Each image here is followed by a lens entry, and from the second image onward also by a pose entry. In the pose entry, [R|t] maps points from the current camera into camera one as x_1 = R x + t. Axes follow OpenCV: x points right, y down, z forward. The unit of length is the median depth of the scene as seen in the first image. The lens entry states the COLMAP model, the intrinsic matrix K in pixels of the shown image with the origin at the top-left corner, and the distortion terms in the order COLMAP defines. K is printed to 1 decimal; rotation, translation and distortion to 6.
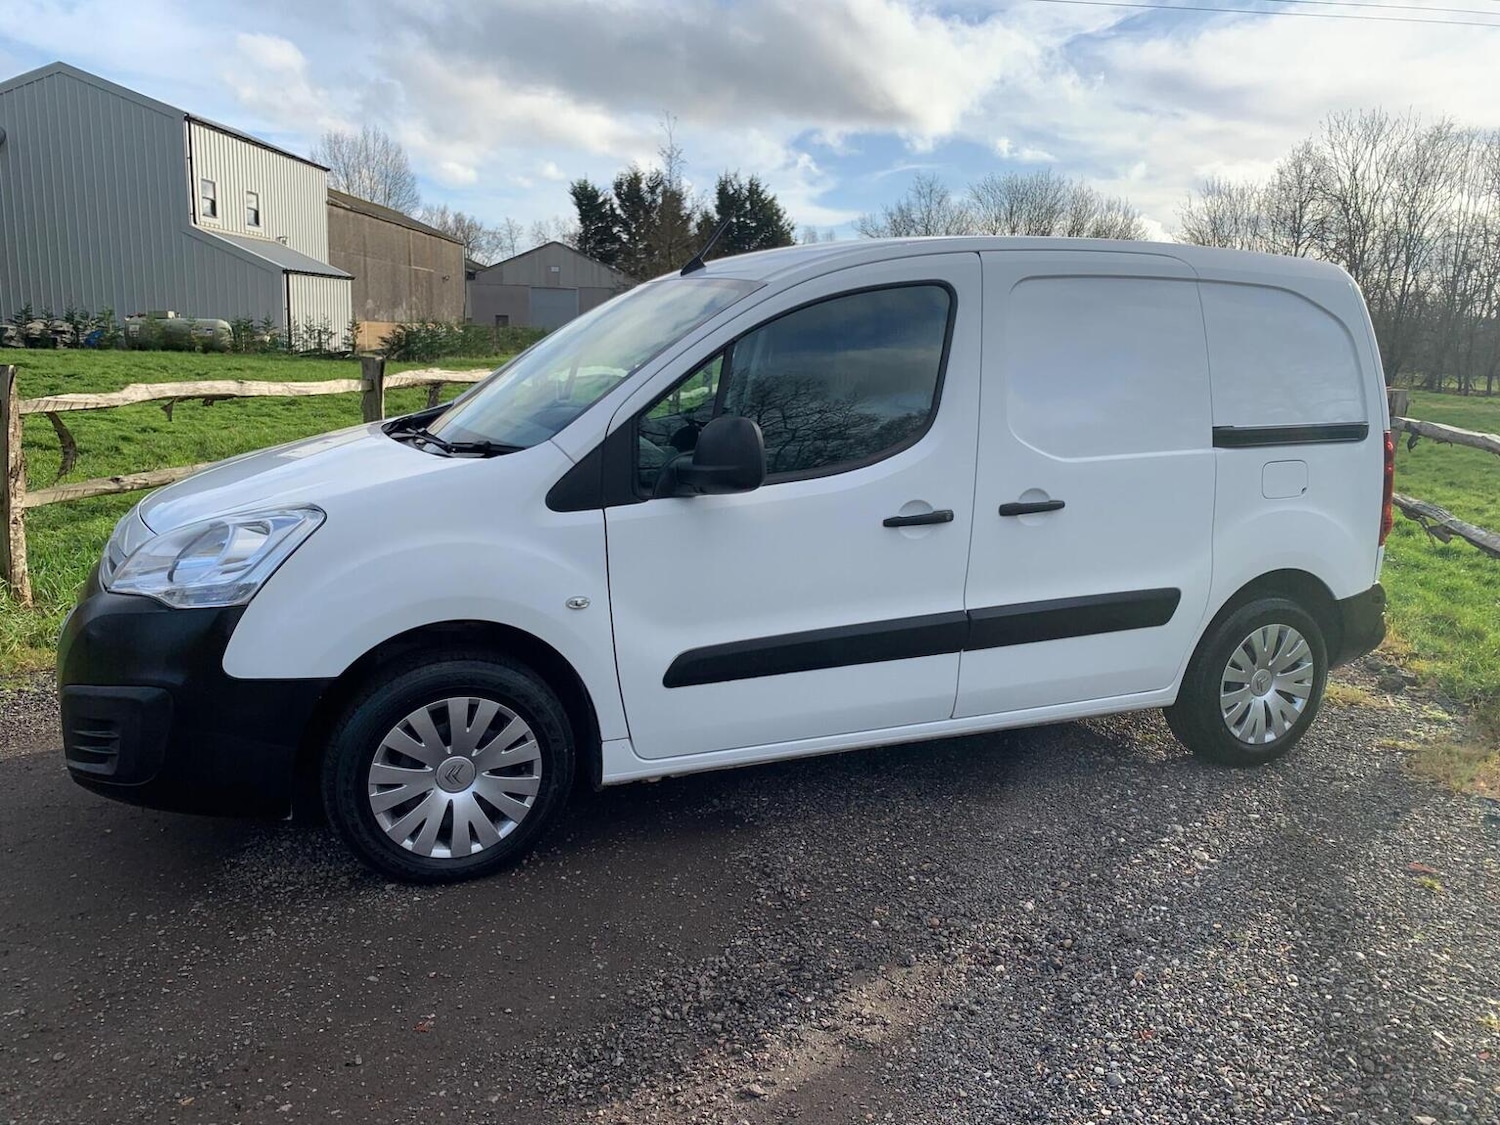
lens RADIAL K [[1147.3, 0, 749.3], [0, 1147.3, 553.3], [0, 0, 1]] dist [0.008237, -0.009337]
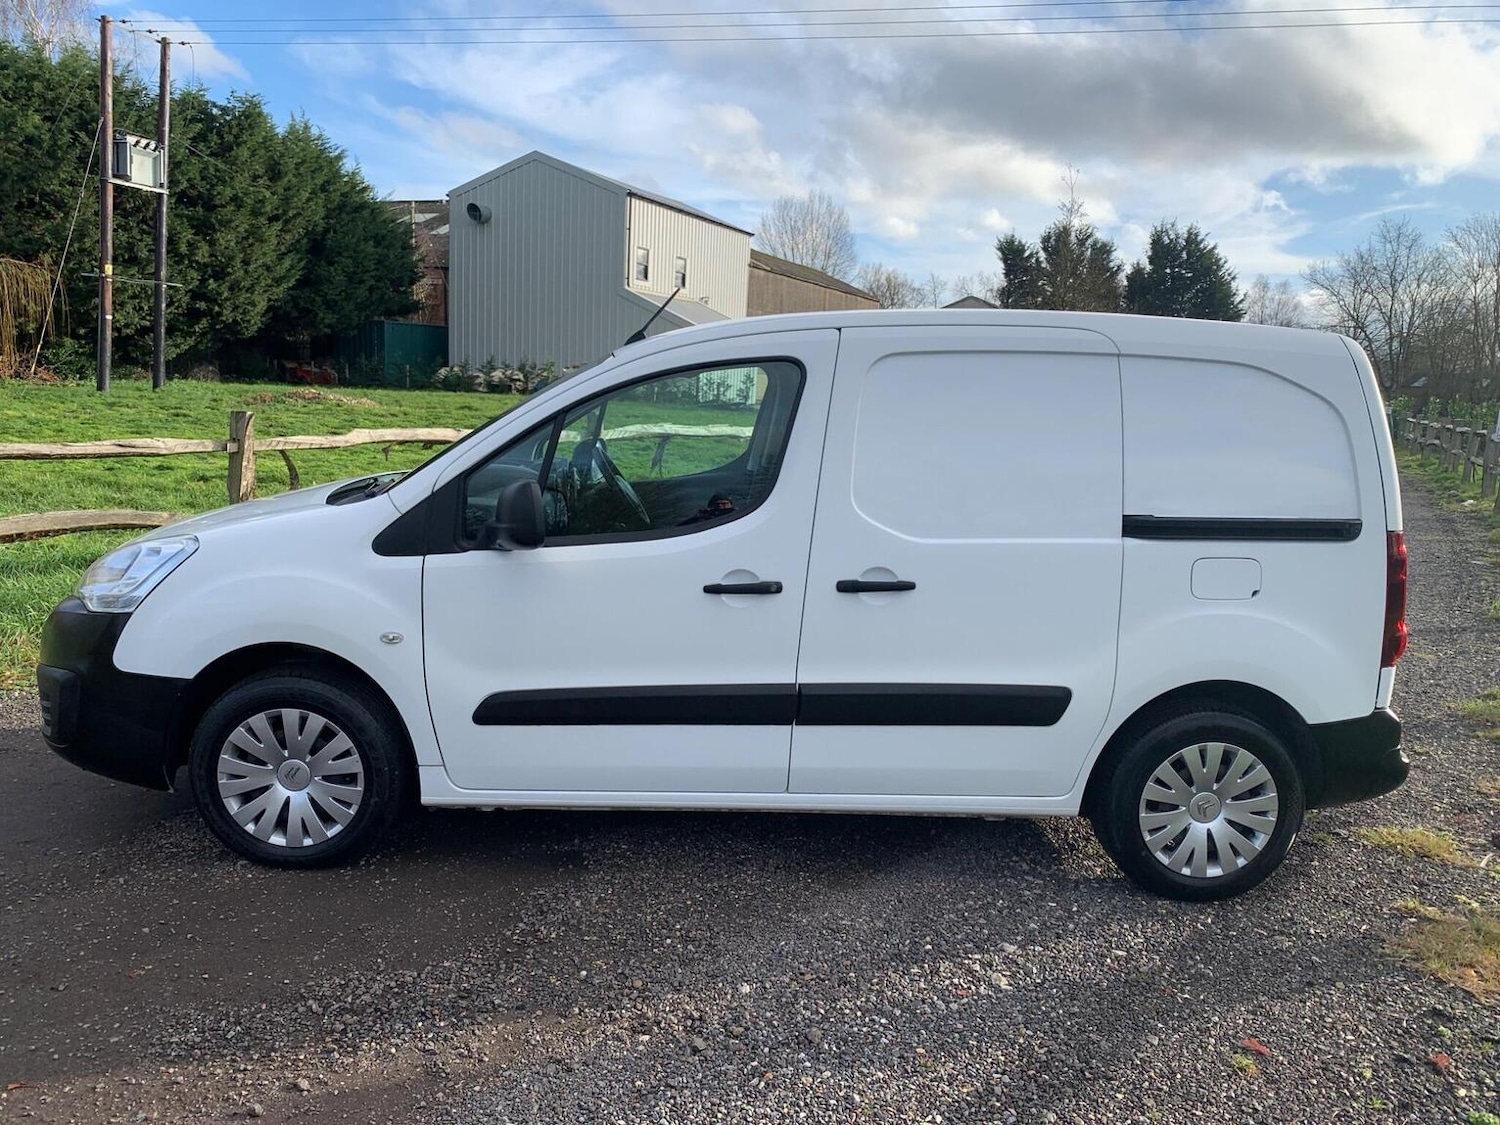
lens RADIAL K [[1146.1, 0, 746.2], [0, 1146.1, 553.2], [0, 0, 1]] dist [0.004657, -0.001274]
pose [[0.932206, 0.068018, -0.355478, 0.498724], [-0.083591, 0.996089, -0.028614, -0.031867], [0.352142, 0.056389, 0.934246, 0.055335]]
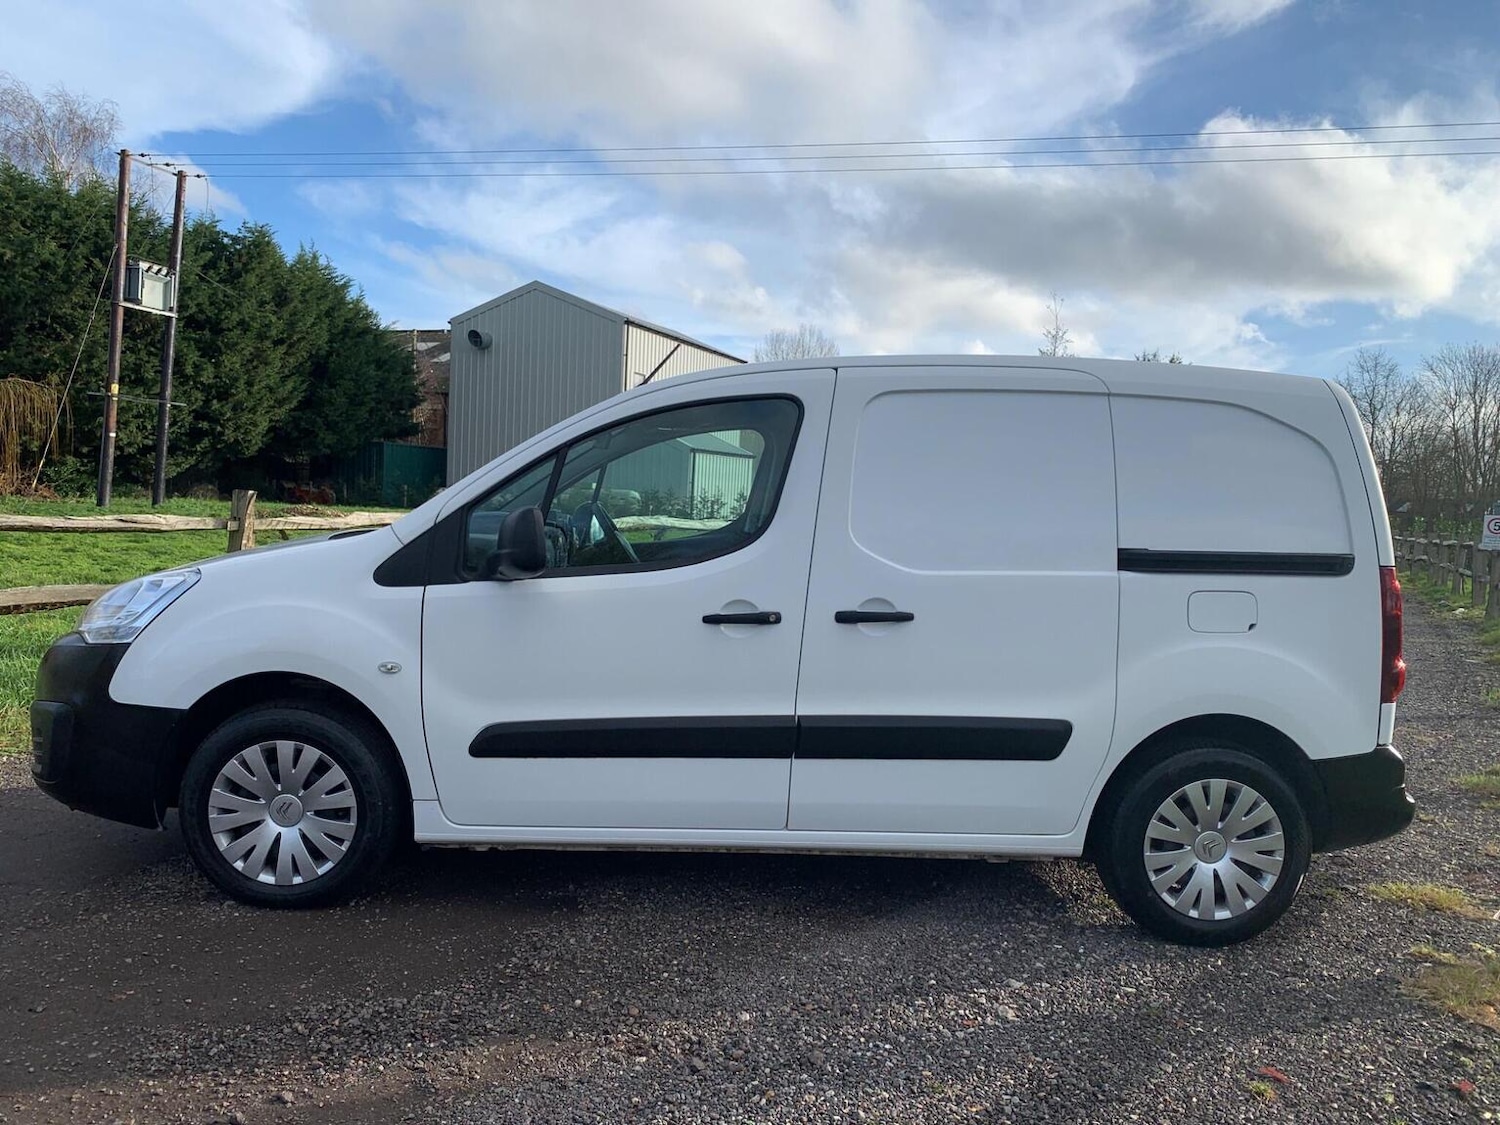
lens RADIAL K [[1145.1, 0, 743.2], [0, 1145.1, 566.7], [0, 0, 1]] dist [0.005407, -0.002006]
pose [[0.933404, 0.034303, -0.357184, 0.500008], [-0.084655, 0.988373, -0.126300, 0.050950], [0.348699, 0.148127, 0.925455, 0.056223]]
